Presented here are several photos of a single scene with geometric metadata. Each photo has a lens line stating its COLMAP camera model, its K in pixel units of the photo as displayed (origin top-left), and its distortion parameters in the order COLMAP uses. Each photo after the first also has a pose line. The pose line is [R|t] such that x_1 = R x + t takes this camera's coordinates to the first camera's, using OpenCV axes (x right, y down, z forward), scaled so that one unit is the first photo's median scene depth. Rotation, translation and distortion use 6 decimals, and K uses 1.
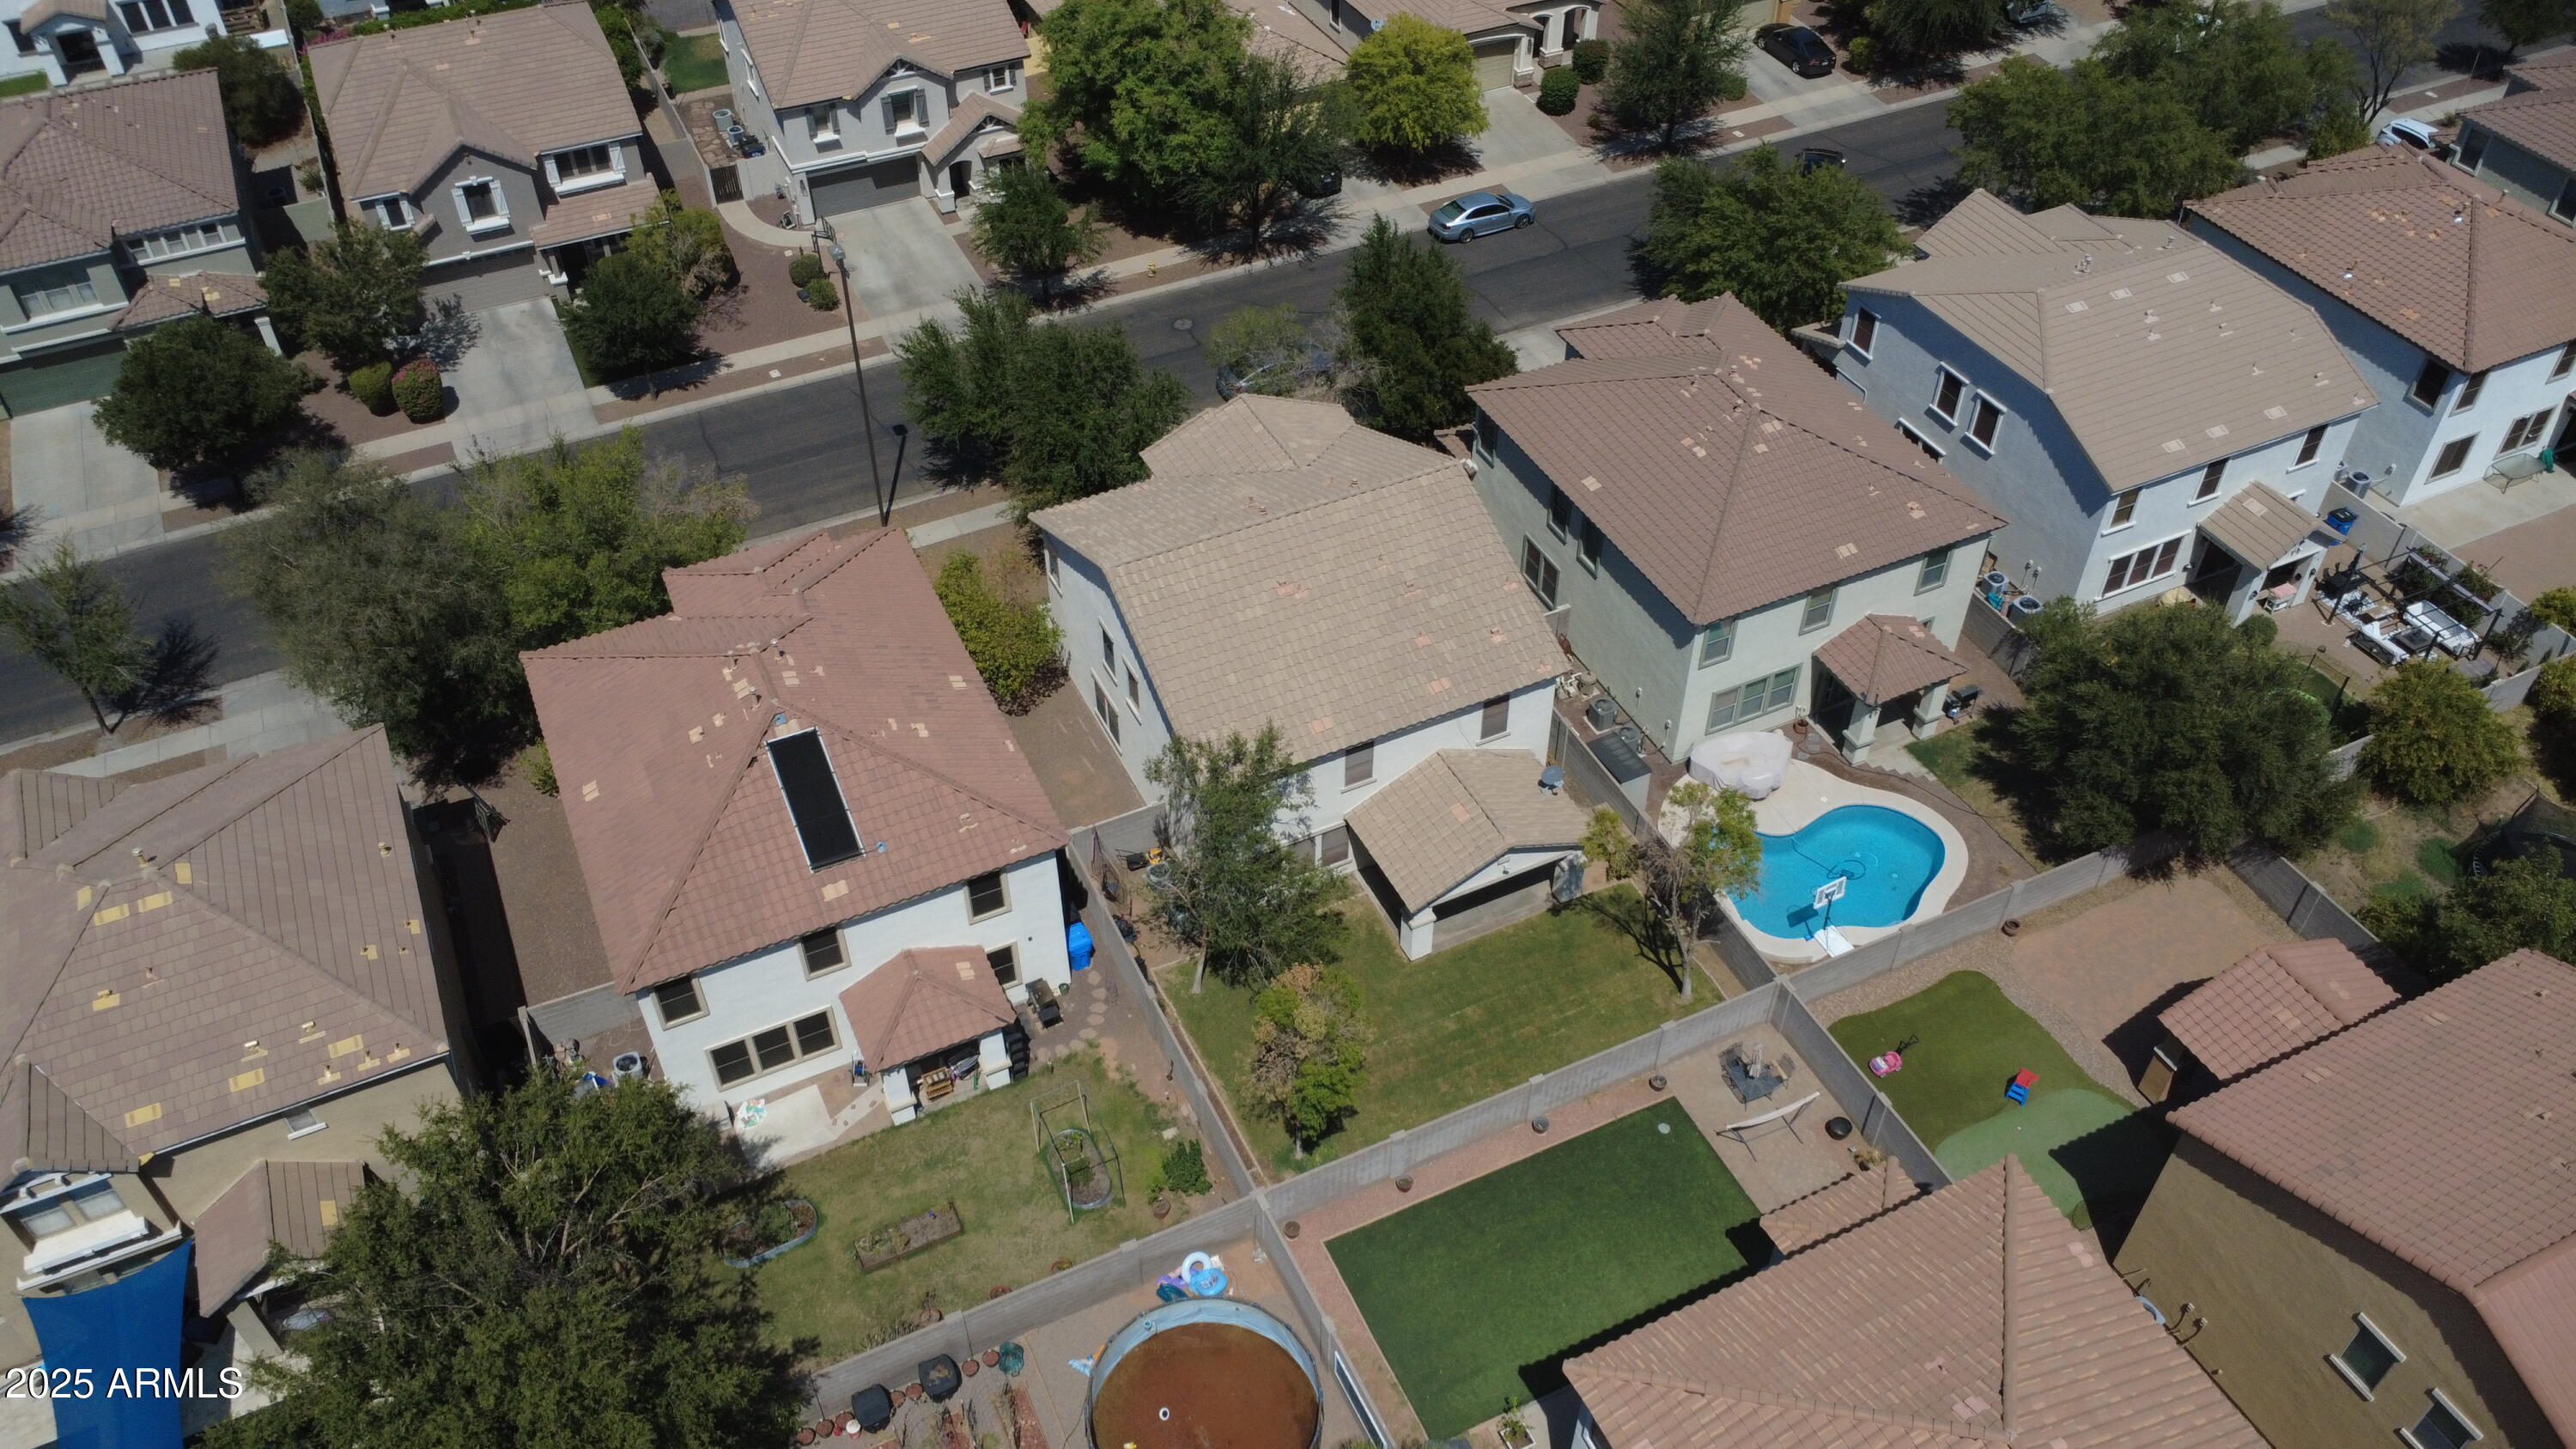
lens RADIAL K [[1993.8, 0, 1284.3], [0, 1993.8, 660.7], [0, 0, 1]] dist [0.004627, -0.008234]
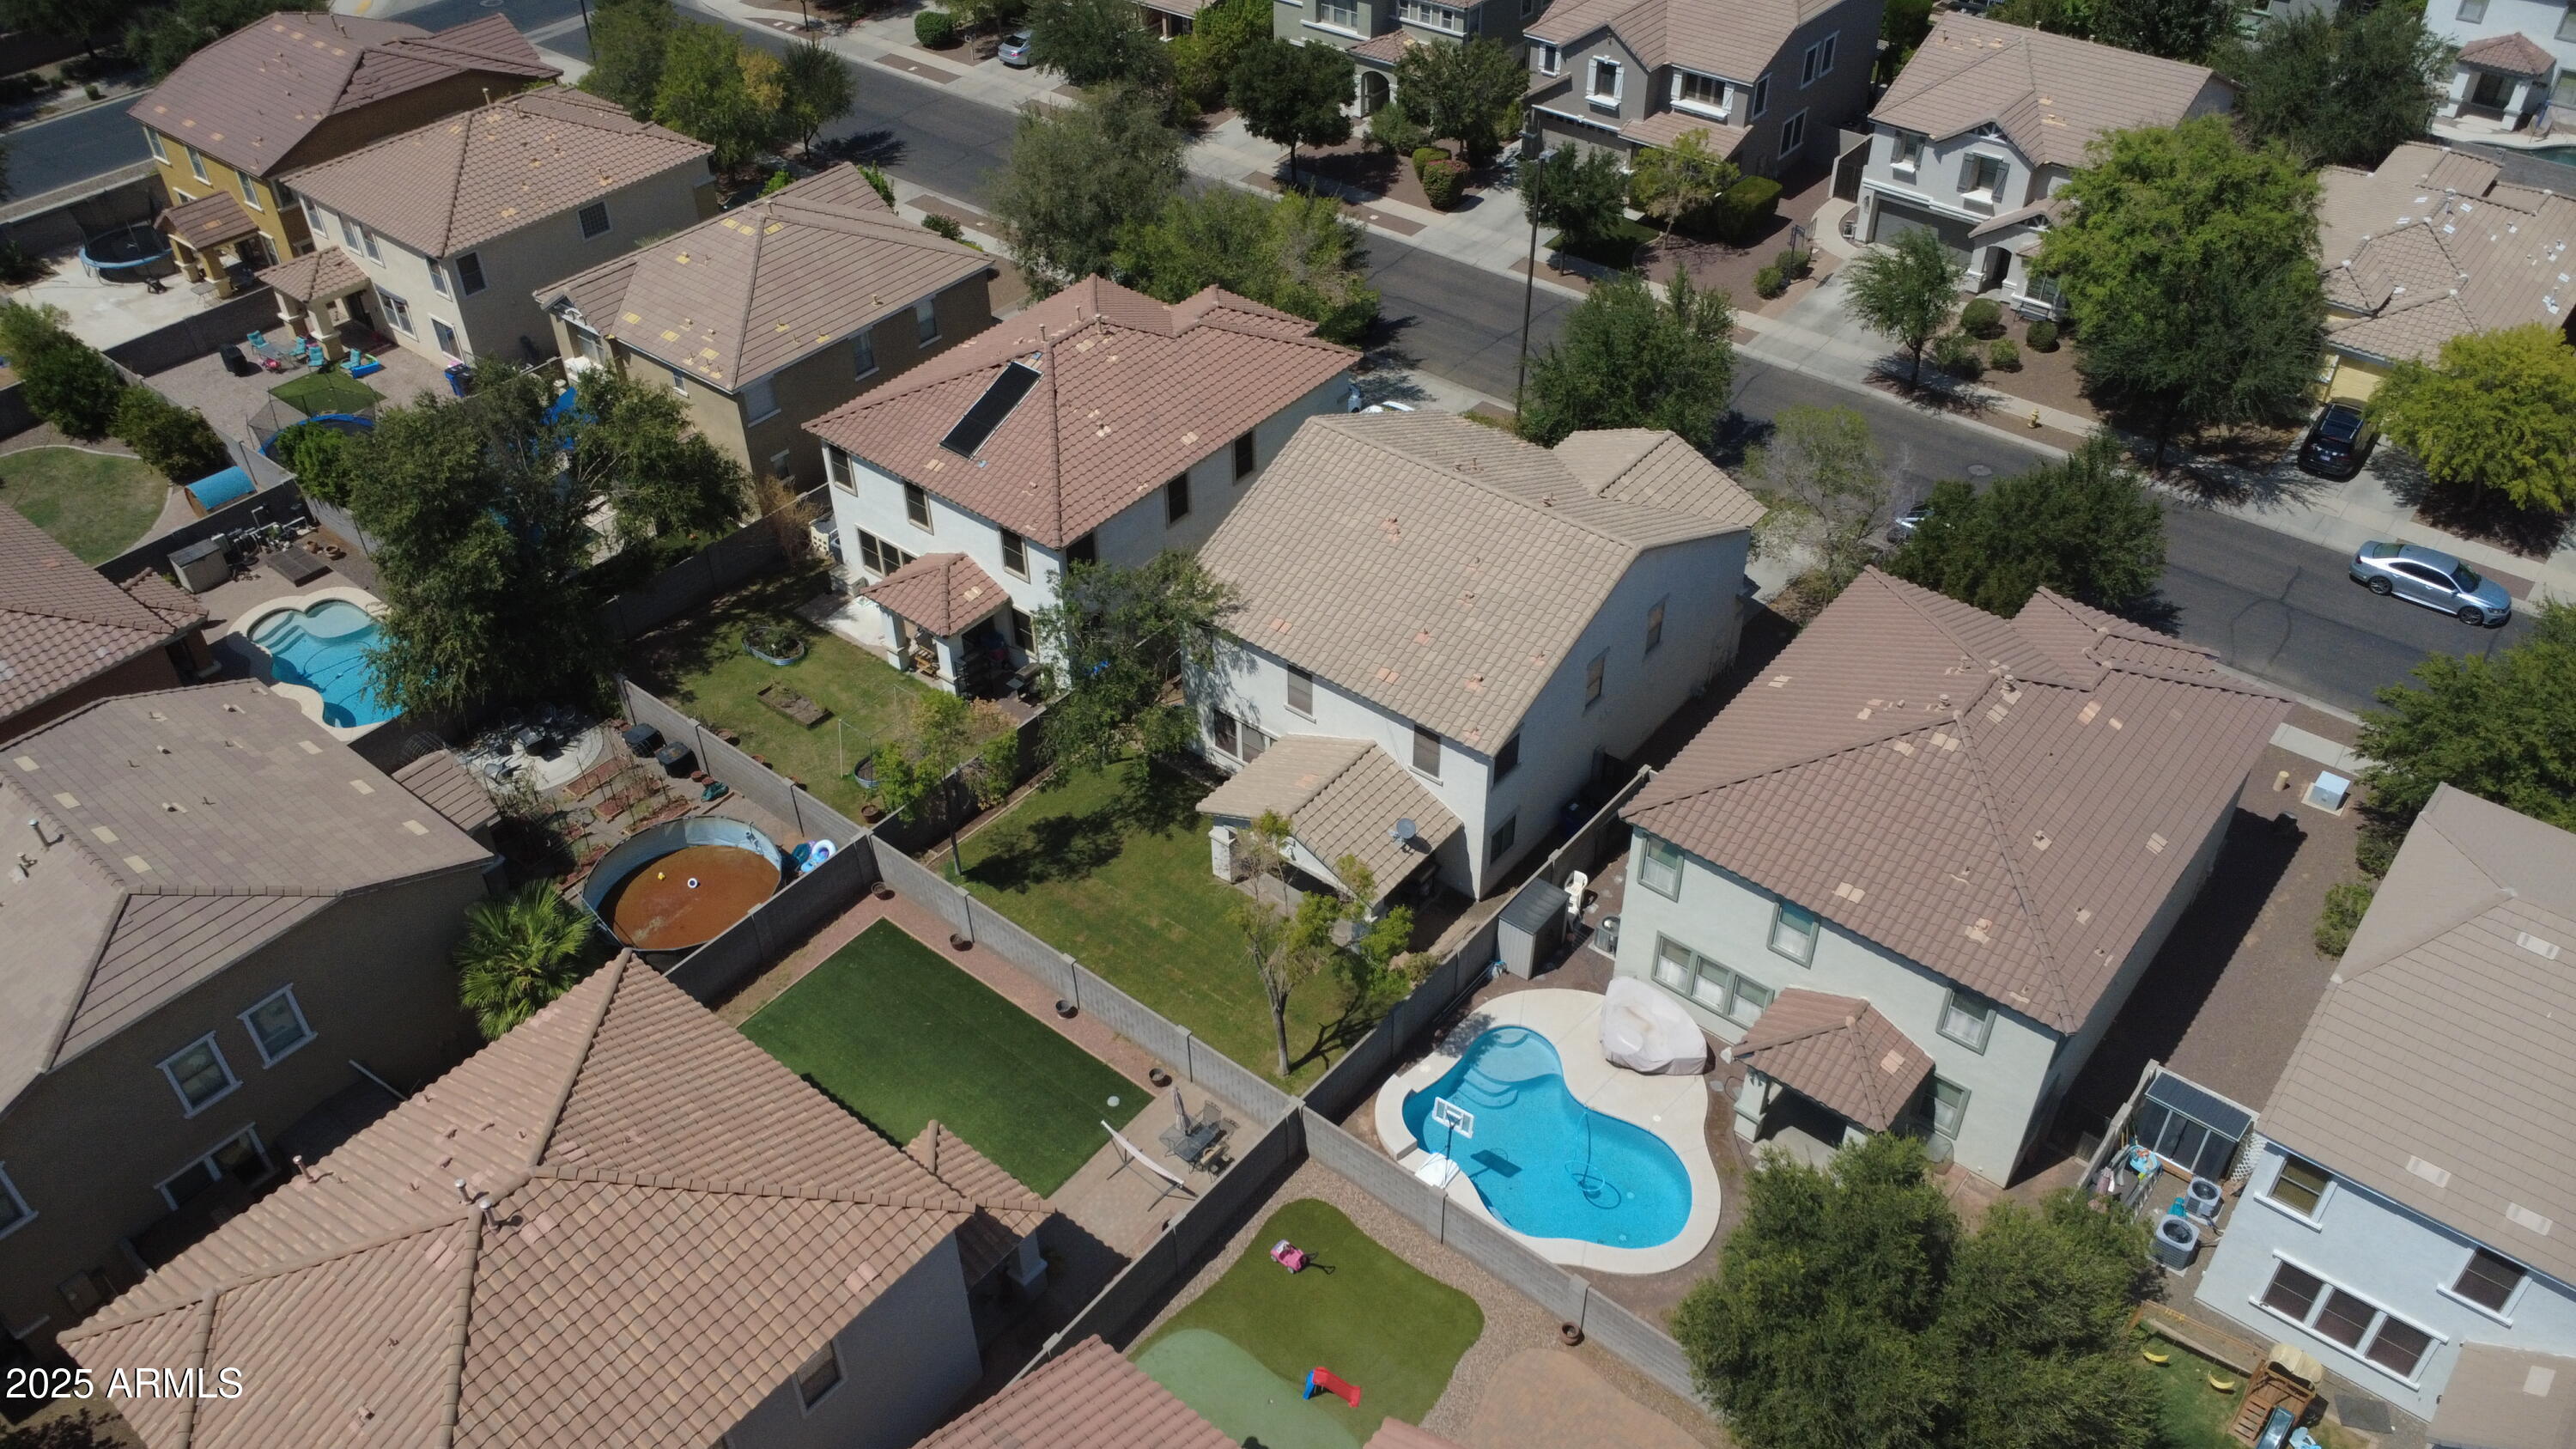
lens RADIAL K [[1993.8, 0, 1284.3], [0, 1993.8, 660.7], [0, 0, 1]] dist [0.004627, -0.008234]
pose [[0.429799, 0.546927, -0.718431, 0.516122], [-0.588440, 0.773161, 0.236559, -0.132959], [0.684844, 0.321081, 0.654138, 0.229801]]
